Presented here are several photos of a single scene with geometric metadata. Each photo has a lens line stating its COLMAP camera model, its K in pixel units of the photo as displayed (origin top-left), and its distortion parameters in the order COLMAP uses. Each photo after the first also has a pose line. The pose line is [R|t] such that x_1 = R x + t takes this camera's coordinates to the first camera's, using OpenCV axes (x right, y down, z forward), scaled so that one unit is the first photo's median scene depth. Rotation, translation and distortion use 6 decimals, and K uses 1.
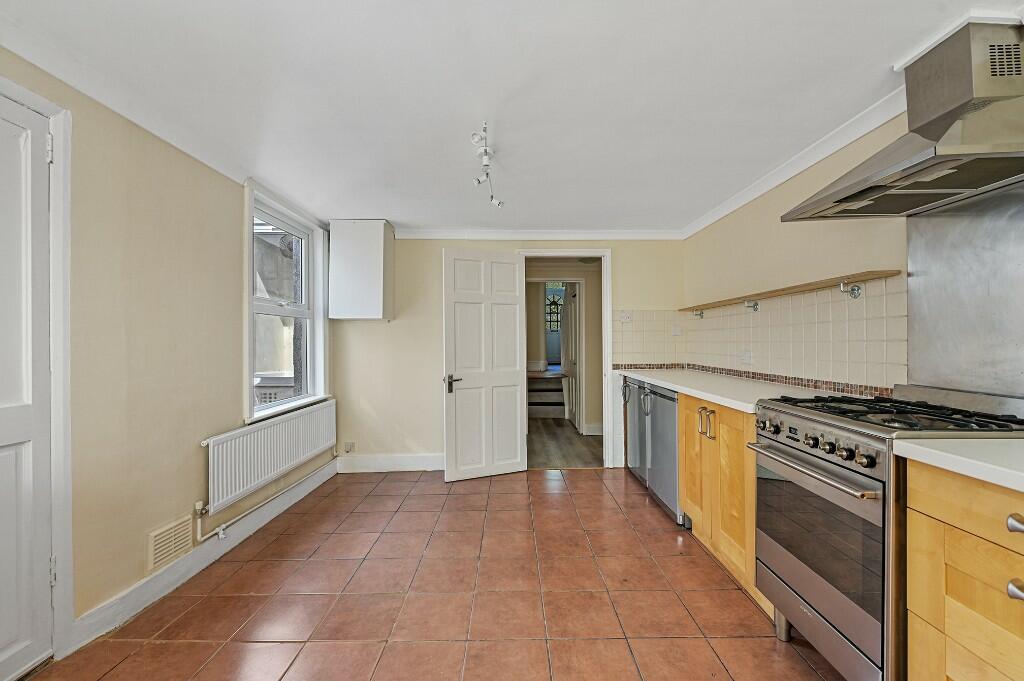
lens RADIAL K [[417.9, 0, 512.2], [0, 417.9, 342.7], [0, 0, 1]] dist [-0.007732, 0.001217]
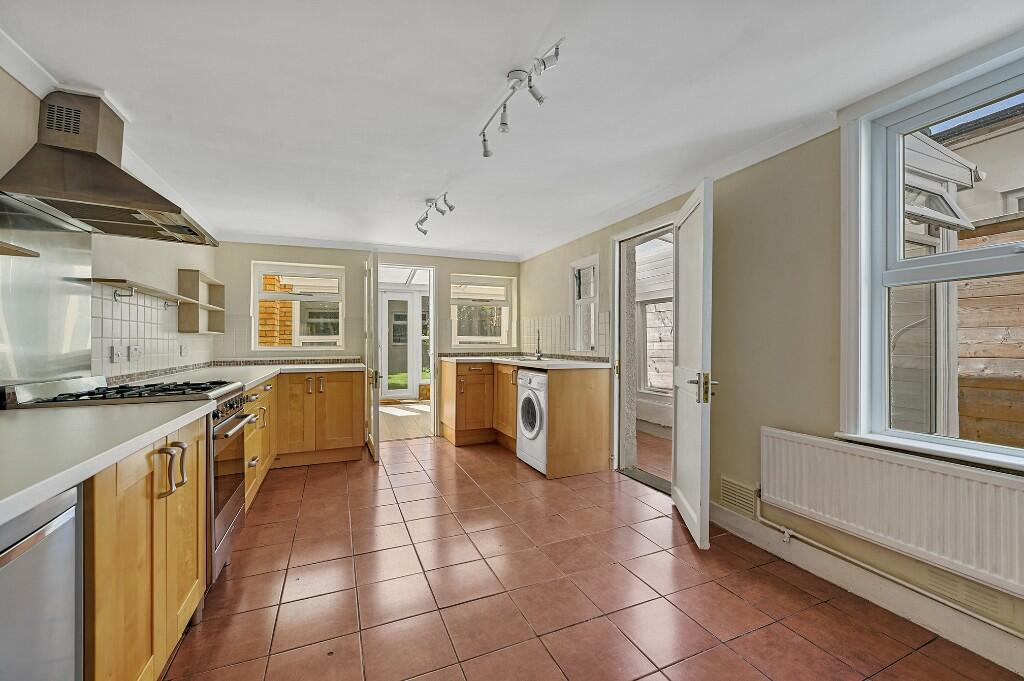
lens RADIAL K [[417.9, 0, 519.3], [0, 417.9, 340.2], [0, 0, 1]] dist [-0.007732, 0.001217]
pose [[-0.914838, 0.007458, -0.403751, 0.248405], [0.009927, 0.999943, -0.004023, 0.015233], [0.403698, -0.007689, -0.914860, 1.757599]]
